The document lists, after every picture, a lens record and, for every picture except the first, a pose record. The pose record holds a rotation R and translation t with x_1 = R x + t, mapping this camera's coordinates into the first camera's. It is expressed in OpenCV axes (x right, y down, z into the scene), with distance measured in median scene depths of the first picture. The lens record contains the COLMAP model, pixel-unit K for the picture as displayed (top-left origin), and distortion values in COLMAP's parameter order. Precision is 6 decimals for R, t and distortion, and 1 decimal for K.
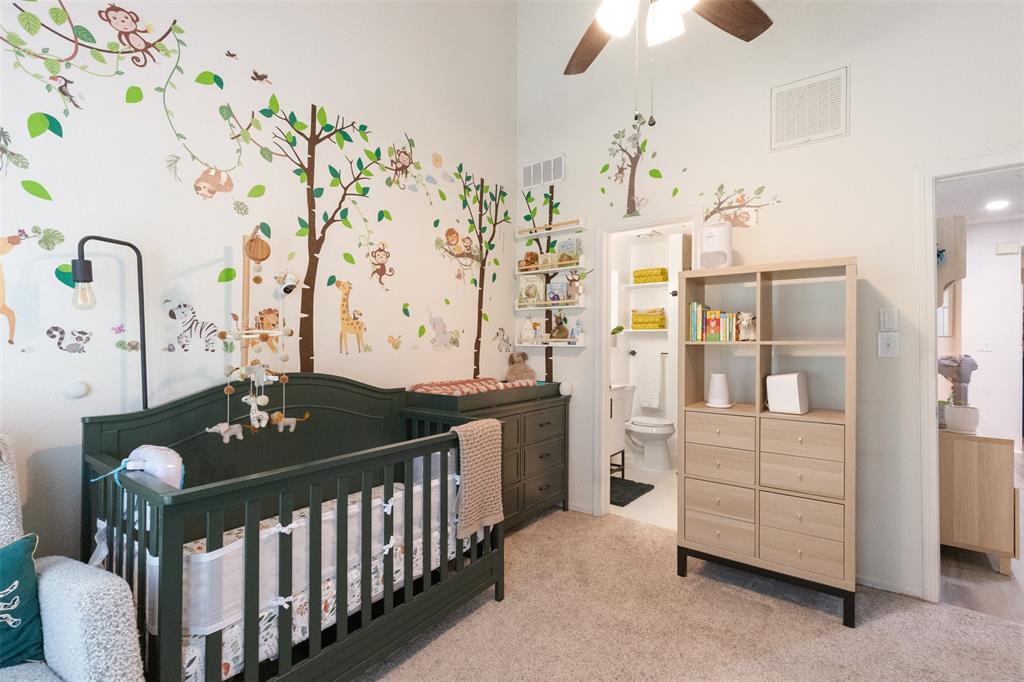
lens RADIAL K [[463.3, 0, 514.1], [0, 463.3, 342.6], [0, 0, 1]] dist [0.007108, -0.001598]
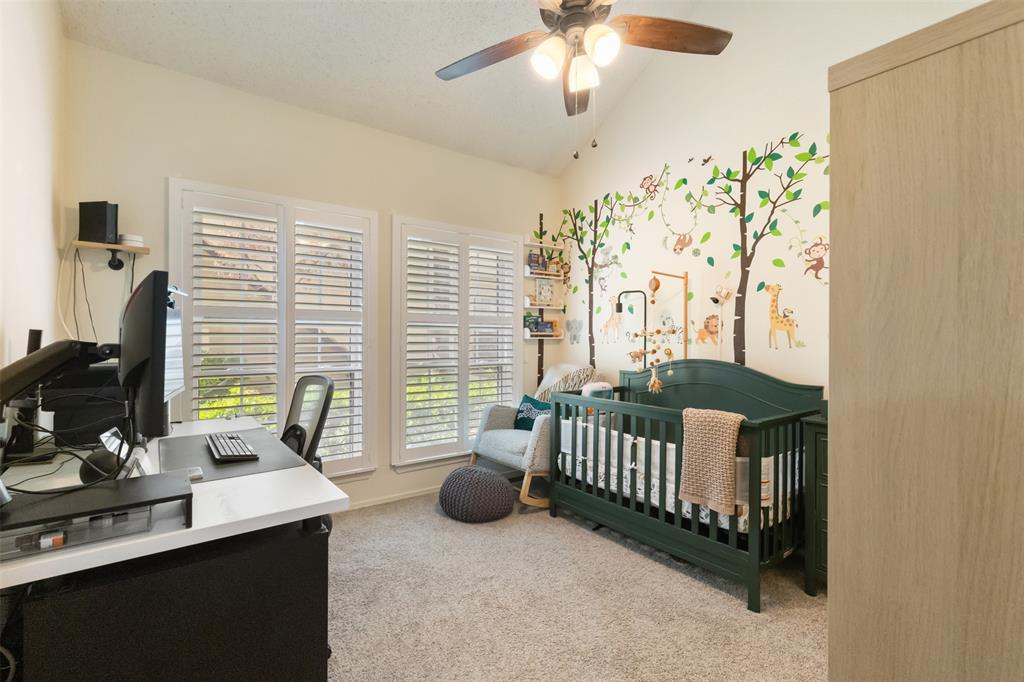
lens RADIAL K [[463.3, 0, 513.7], [0, 463.3, 338.6], [0, 0, 1]] dist [0.007108, -0.001598]
pose [[-0.284314, -0.006660, -0.958708, 0.969483], [-0.007545, 0.999960, -0.004709, 0.010909], [0.958702, 0.005895, -0.284353, 0.765288]]
